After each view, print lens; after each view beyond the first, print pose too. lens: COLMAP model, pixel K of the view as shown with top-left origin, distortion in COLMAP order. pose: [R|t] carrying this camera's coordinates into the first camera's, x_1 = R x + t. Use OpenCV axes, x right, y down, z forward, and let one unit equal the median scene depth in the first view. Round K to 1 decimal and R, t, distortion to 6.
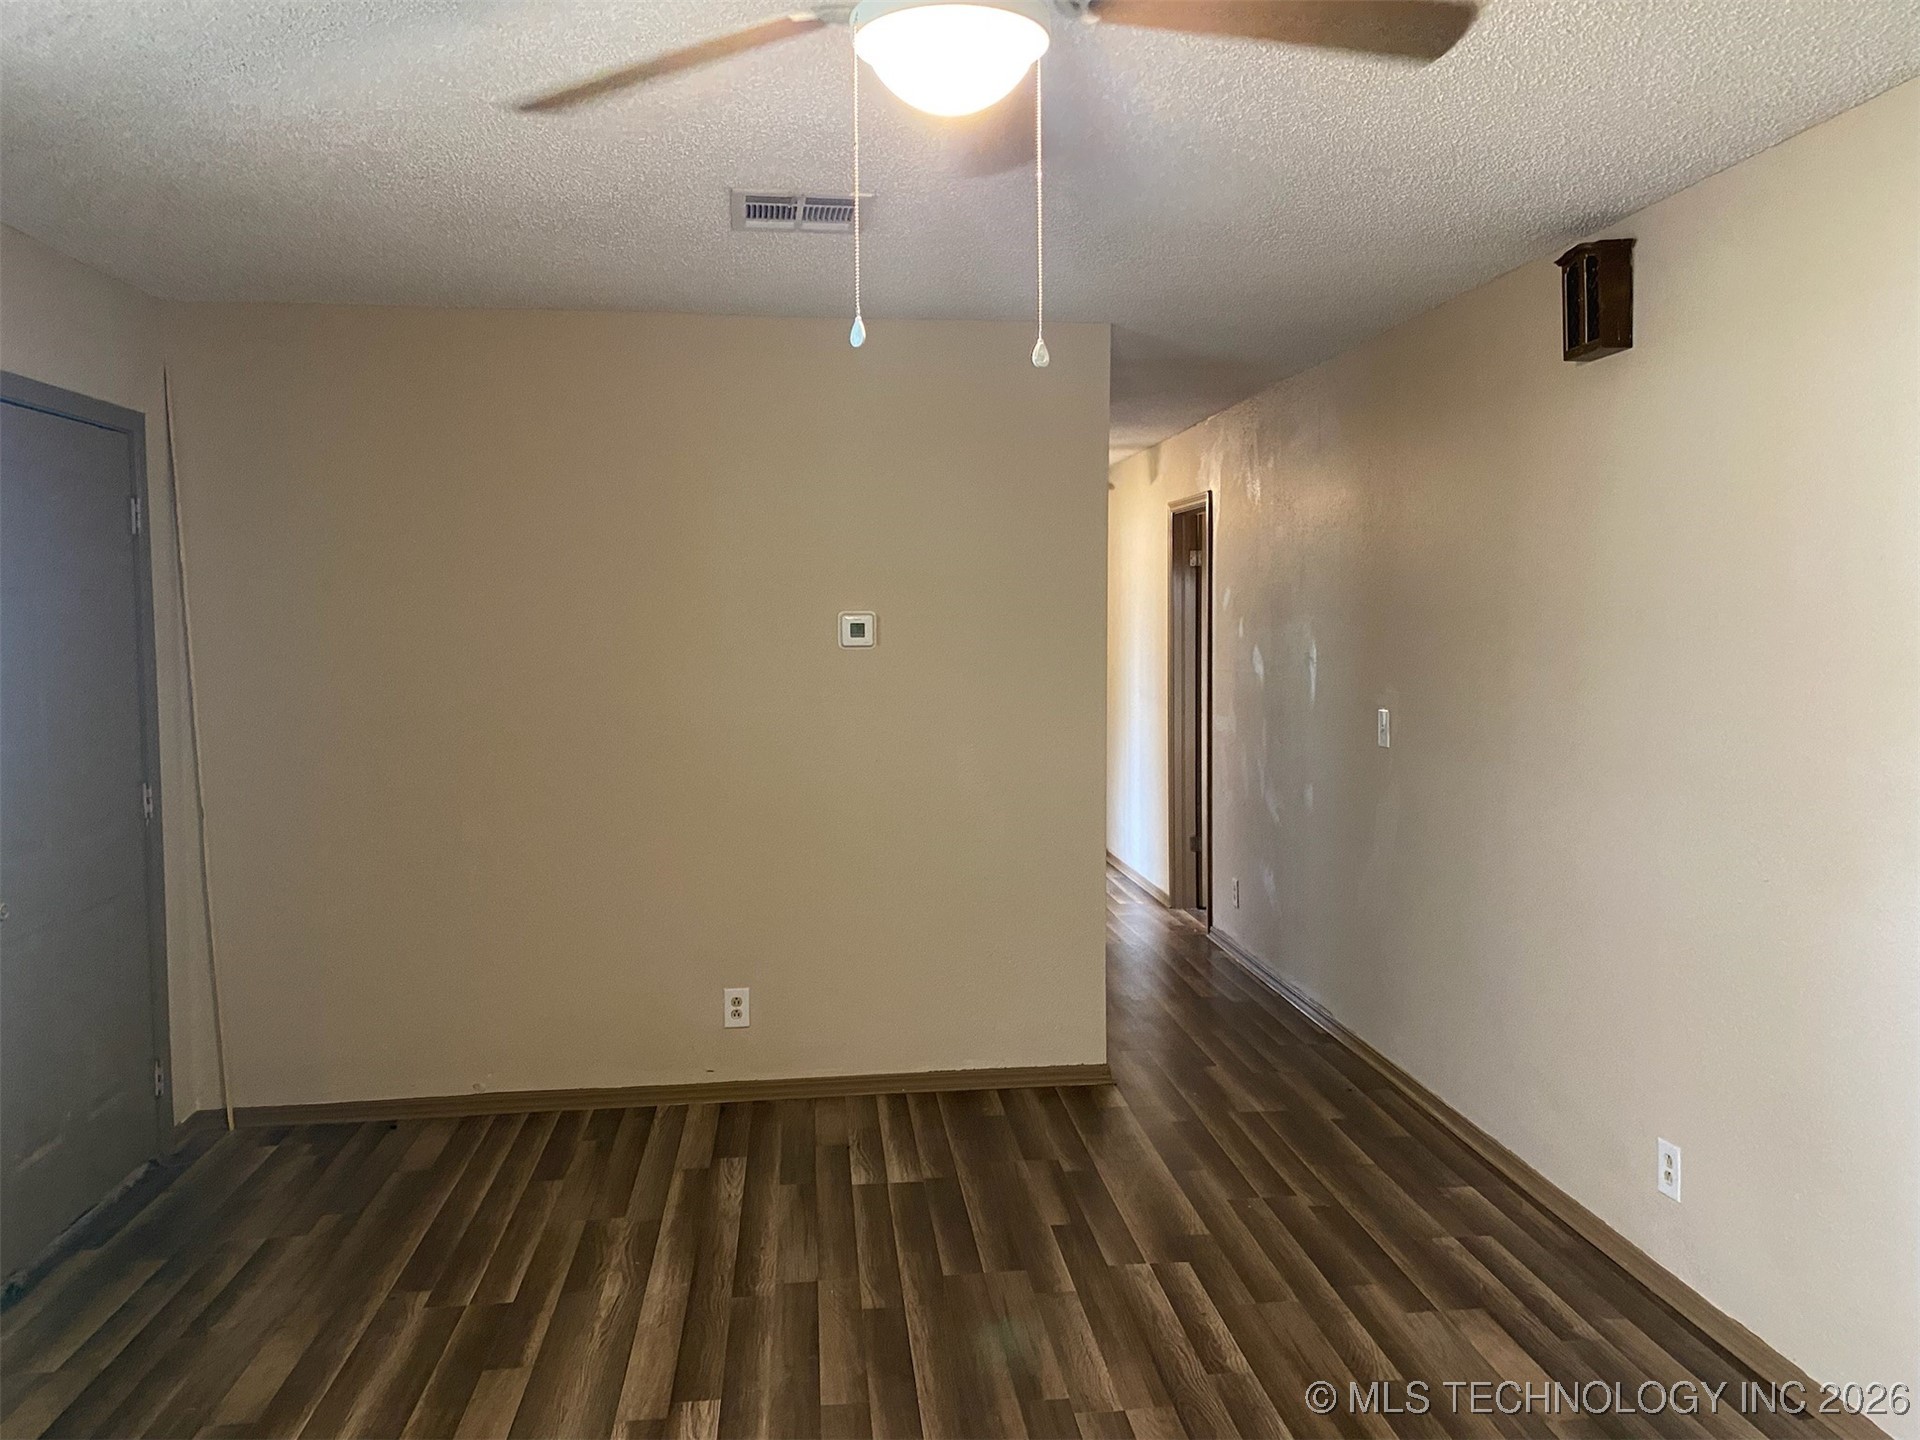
lens RADIAL K [[1454.4, 0, 976.8], [0, 1454.4, 719.5], [0, 0, 1]] dist [0.046818, -0.070907]
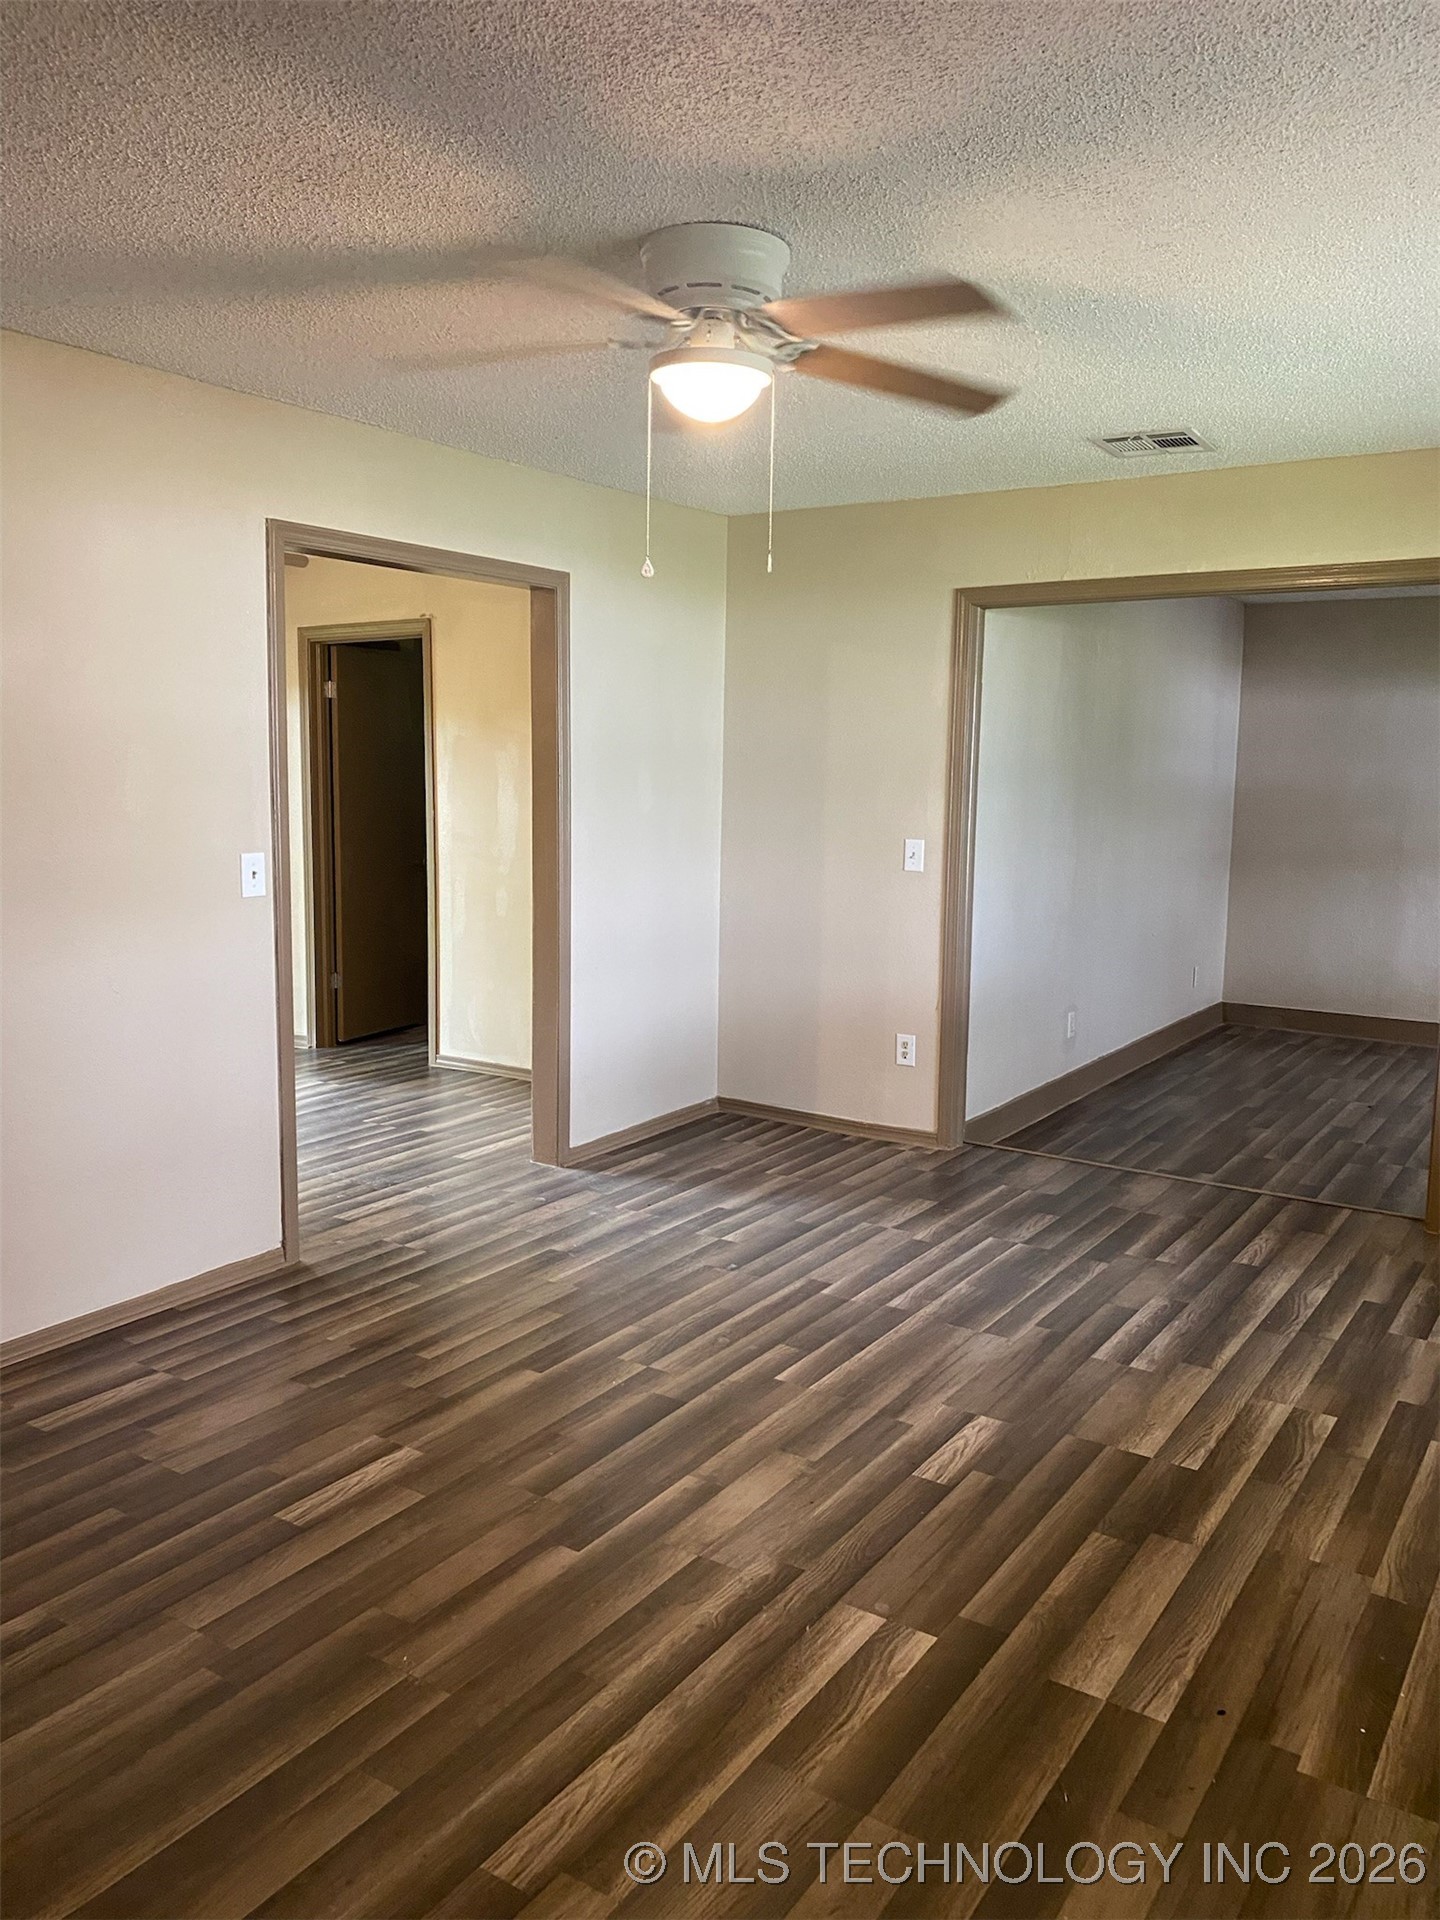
lens RADIAL K [[1454.4, 0, 720.0], [0, 1454.4, 960.0], [0, 0, 1]] dist [0.046818, -0.070907]
pose [[-0.761528, -0.090734, 0.641749, -0.213938], [0.044088, 0.980607, 0.190961, -0.026194], [-0.646631, 0.173716, -0.742760, 0.439178]]
